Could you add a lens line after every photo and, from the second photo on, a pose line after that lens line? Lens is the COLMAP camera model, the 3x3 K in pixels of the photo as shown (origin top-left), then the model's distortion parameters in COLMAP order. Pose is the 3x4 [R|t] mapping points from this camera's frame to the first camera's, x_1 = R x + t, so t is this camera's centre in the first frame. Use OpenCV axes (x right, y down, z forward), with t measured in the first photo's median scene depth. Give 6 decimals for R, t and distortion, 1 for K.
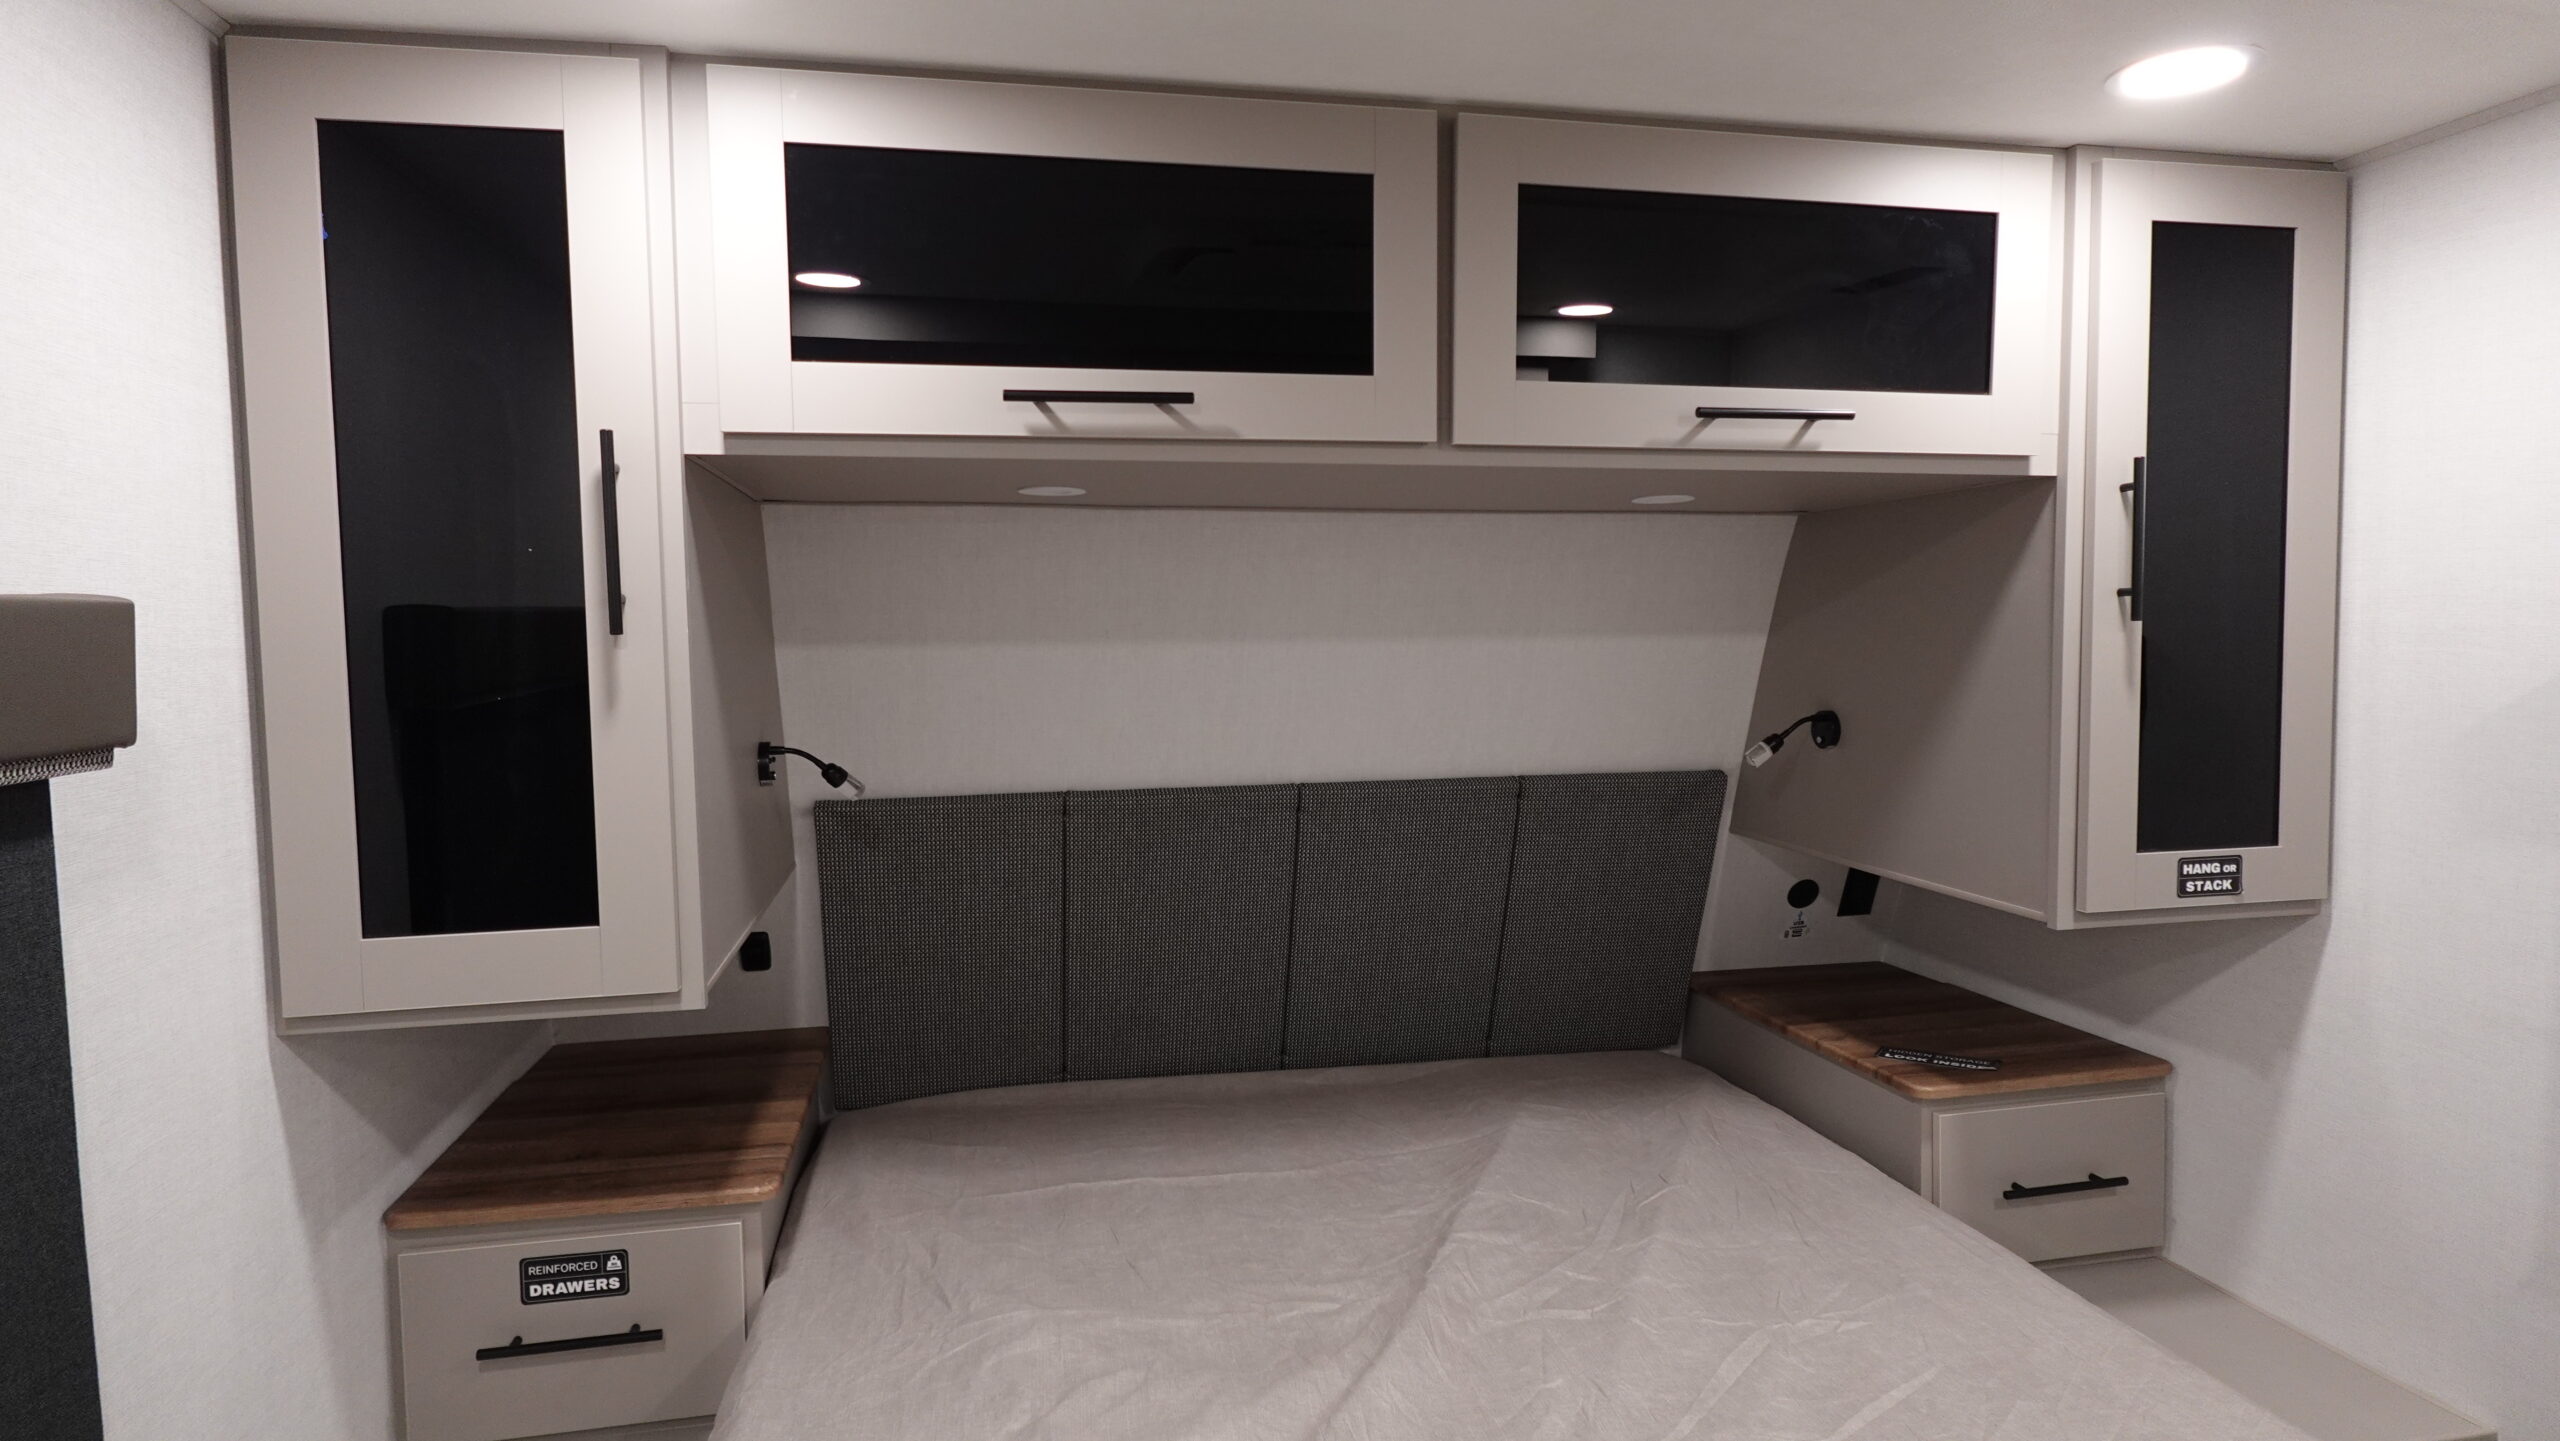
lens RADIAL K [[1475.1, 0, 1285.7], [0, 1475.1, 718.0], [0, 0, 1]] dist [-0.001089, 0.001023]
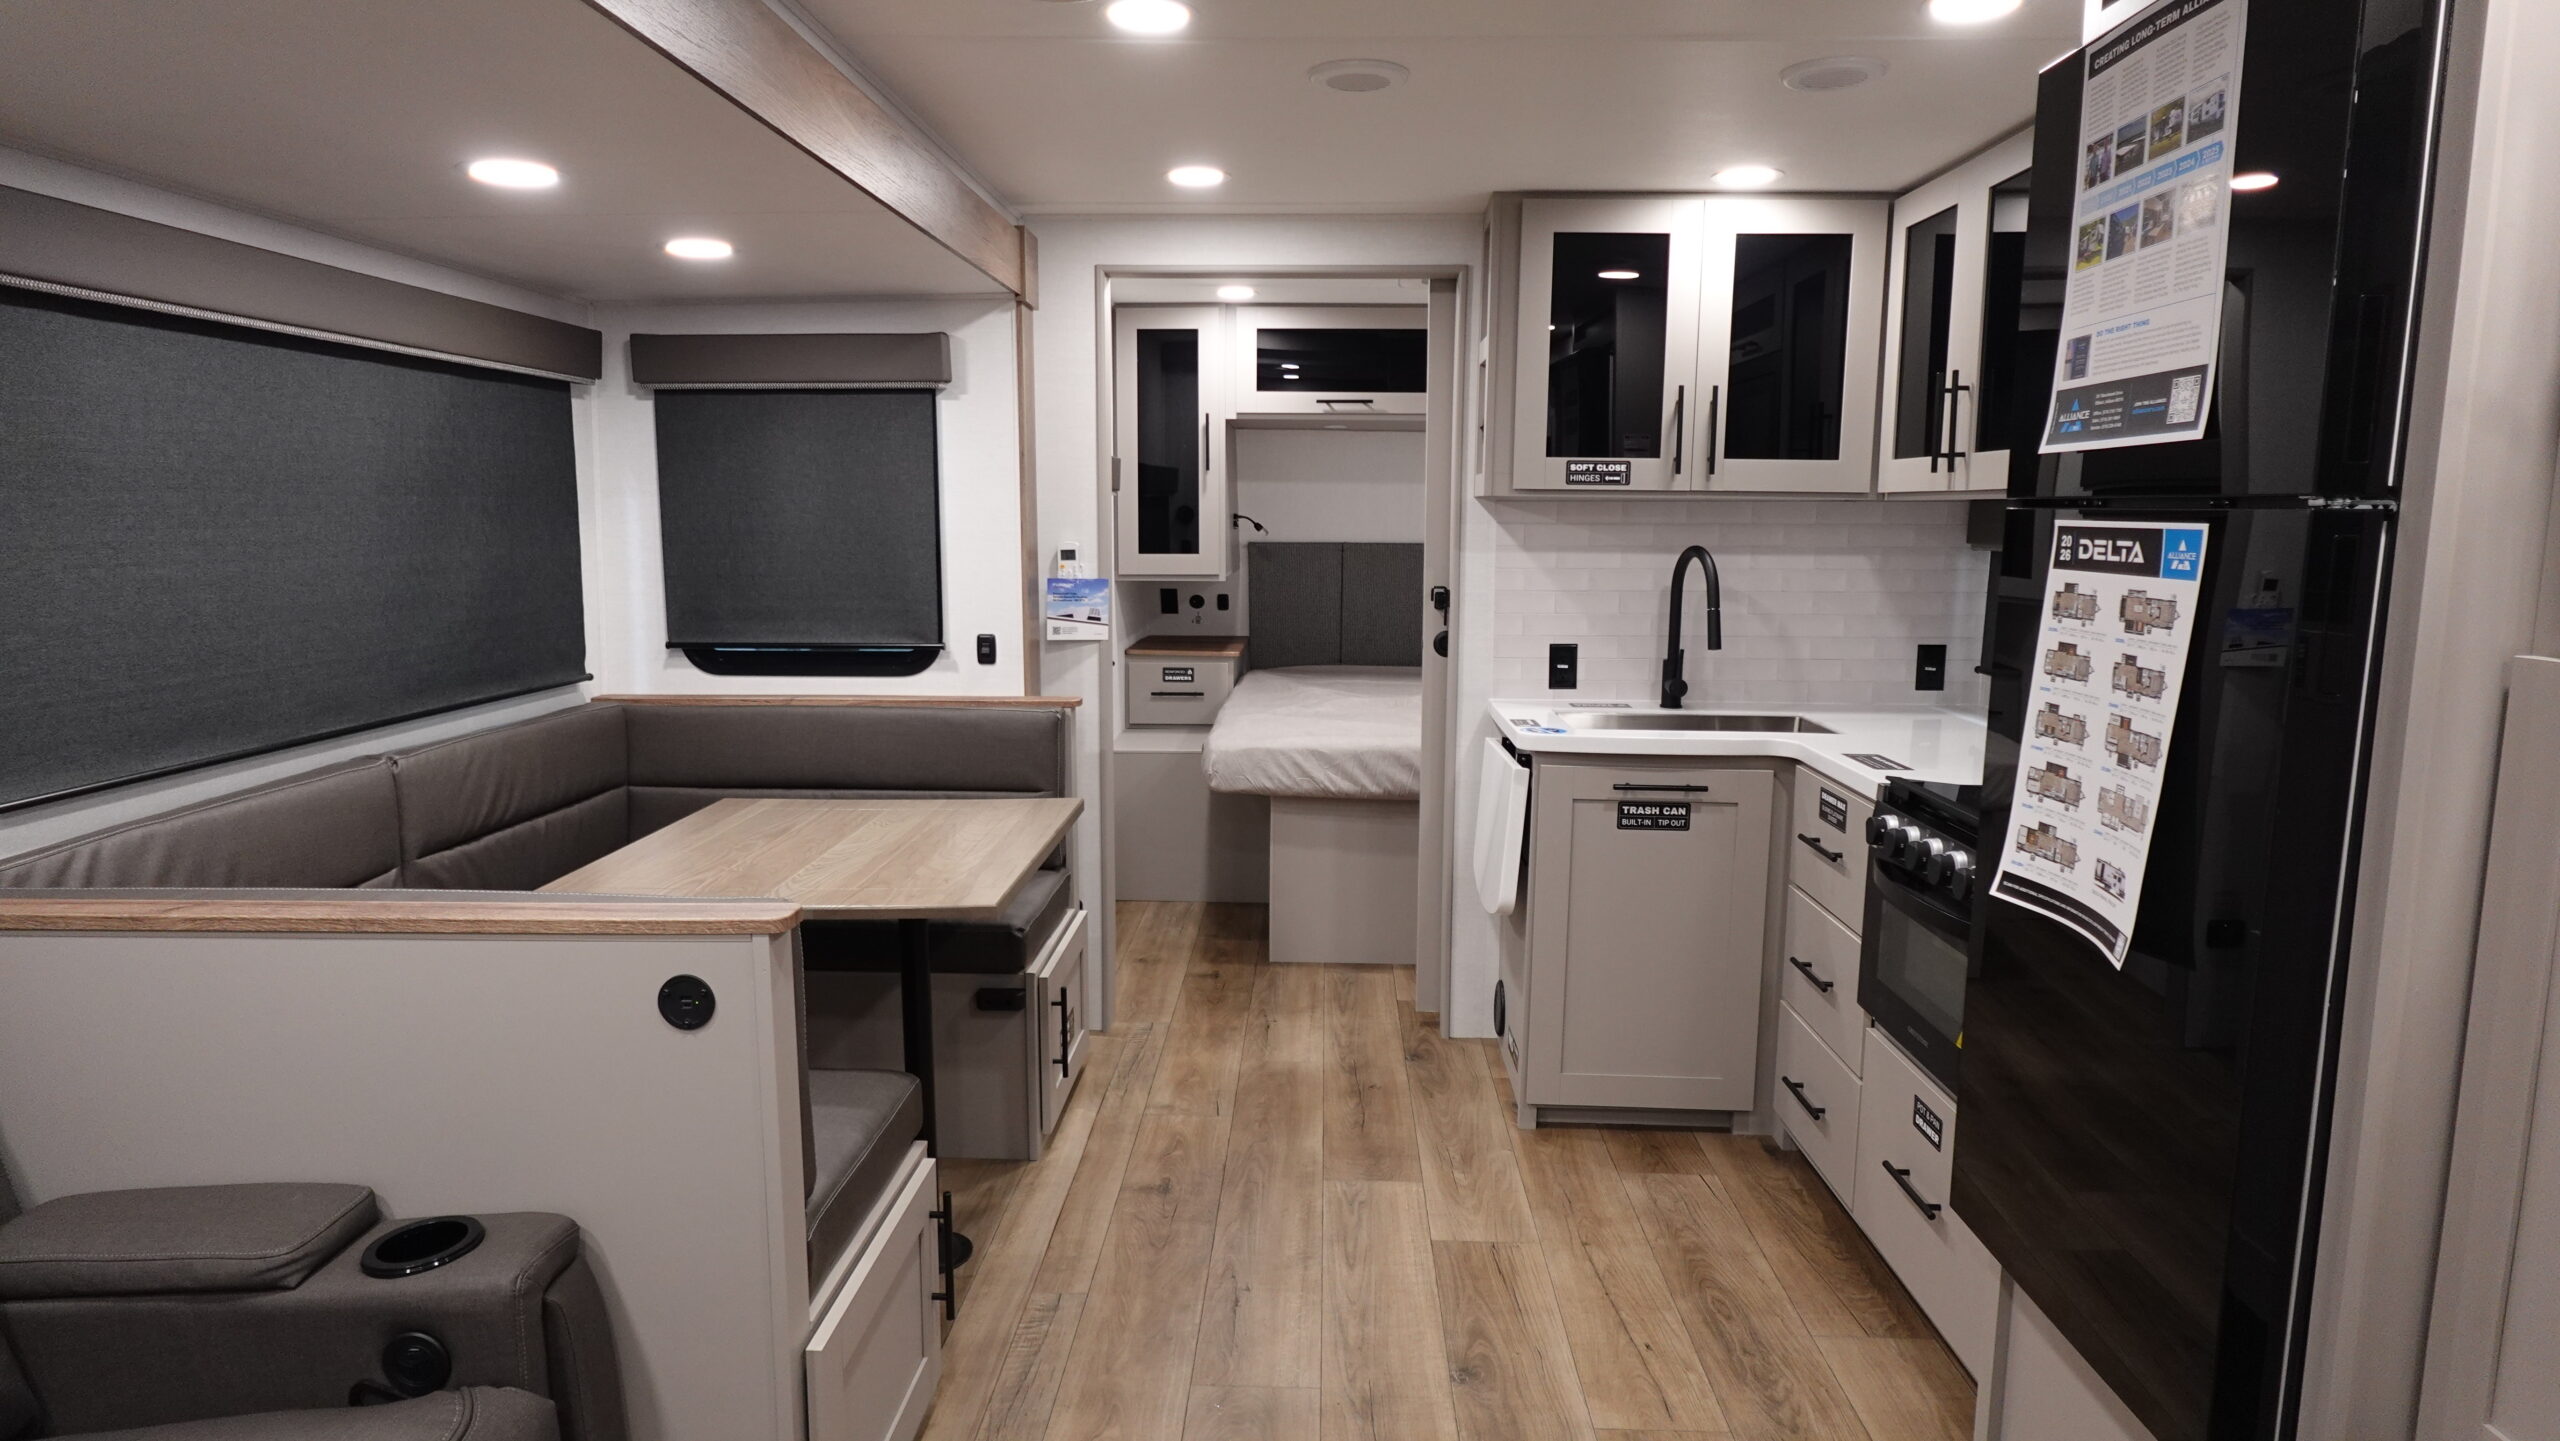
lens RADIAL K [[1477.3, 0, 1282.8], [0, 1477.3, 719.6], [0, 0, 1]] dist [-0.005334, 0.006690]
pose [[0.969950, 0.051614, -0.237768, 0.554849], [-0.033381, 0.996229, 0.080083, 0.230399], [0.241005, -0.069739, 0.968015, -2.255788]]
